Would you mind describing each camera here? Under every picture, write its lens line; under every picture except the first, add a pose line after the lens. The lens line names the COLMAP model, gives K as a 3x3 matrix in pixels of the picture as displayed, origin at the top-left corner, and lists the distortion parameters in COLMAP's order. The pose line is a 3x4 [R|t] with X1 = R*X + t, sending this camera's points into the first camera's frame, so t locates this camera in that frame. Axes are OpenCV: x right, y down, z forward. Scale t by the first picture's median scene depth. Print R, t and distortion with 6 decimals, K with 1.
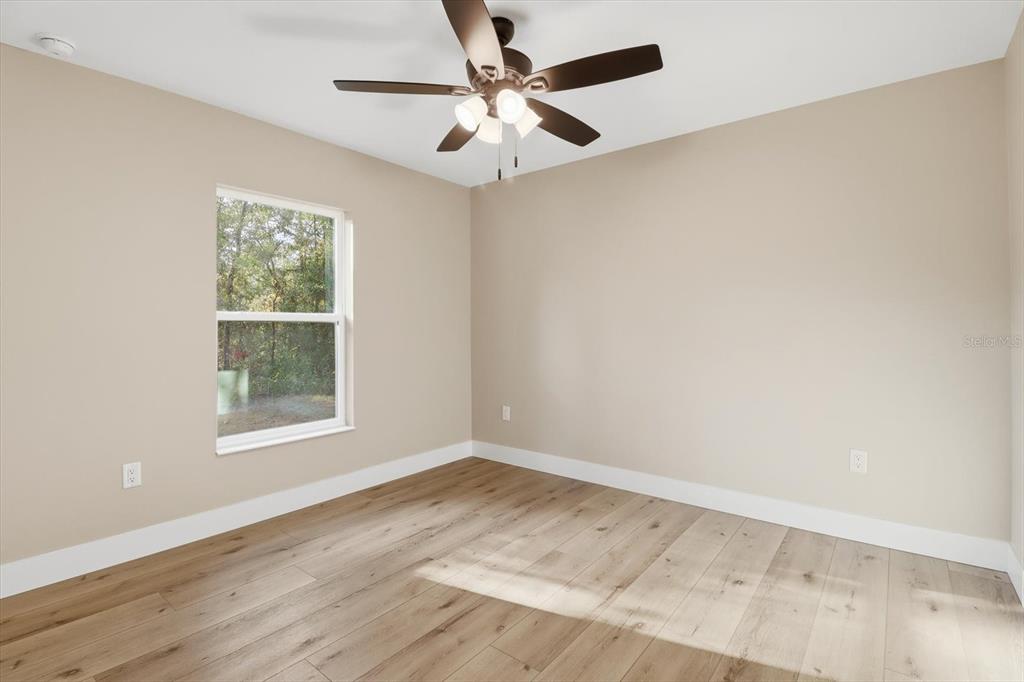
lens RADIAL K [[481.8, 0, 514.0], [0, 481.8, 324.9], [0, 0, 1]] dist [0.002523, -0.015855]
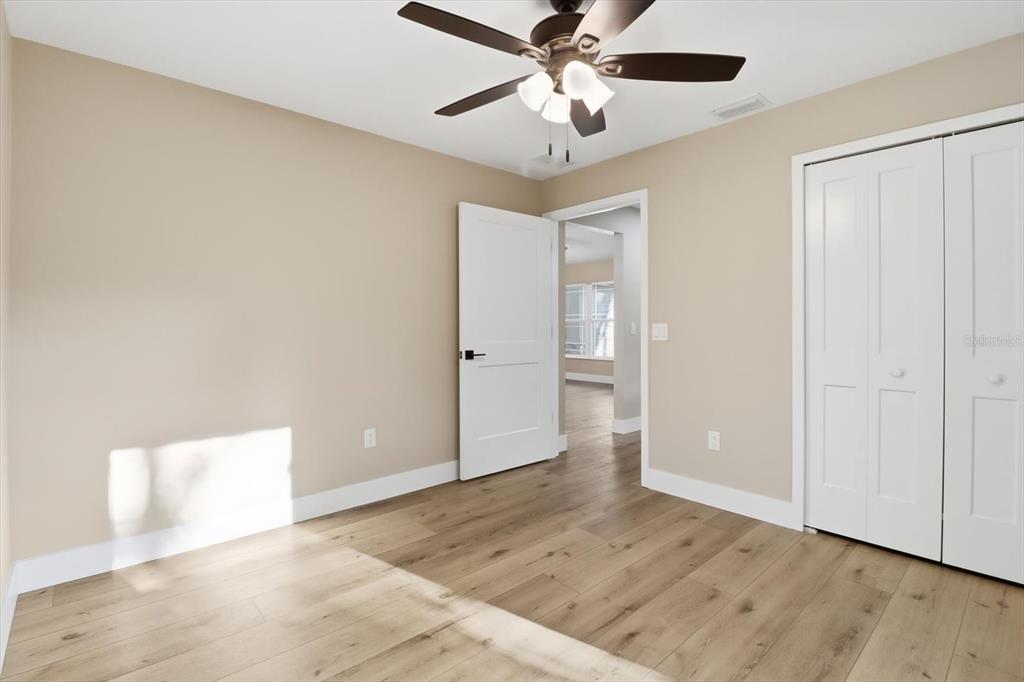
lens RADIAL K [[481.8, 0, 514.0], [0, 481.8, 324.9], [0, 0, 1]] dist [0.002523, -0.015855]
pose [[-0.986652, 0.010110, 0.162531, -0.078653], [0.009874, 0.999949, -0.002261, 0.008309], [-0.162545, -0.000626, -0.986701, 1.988848]]
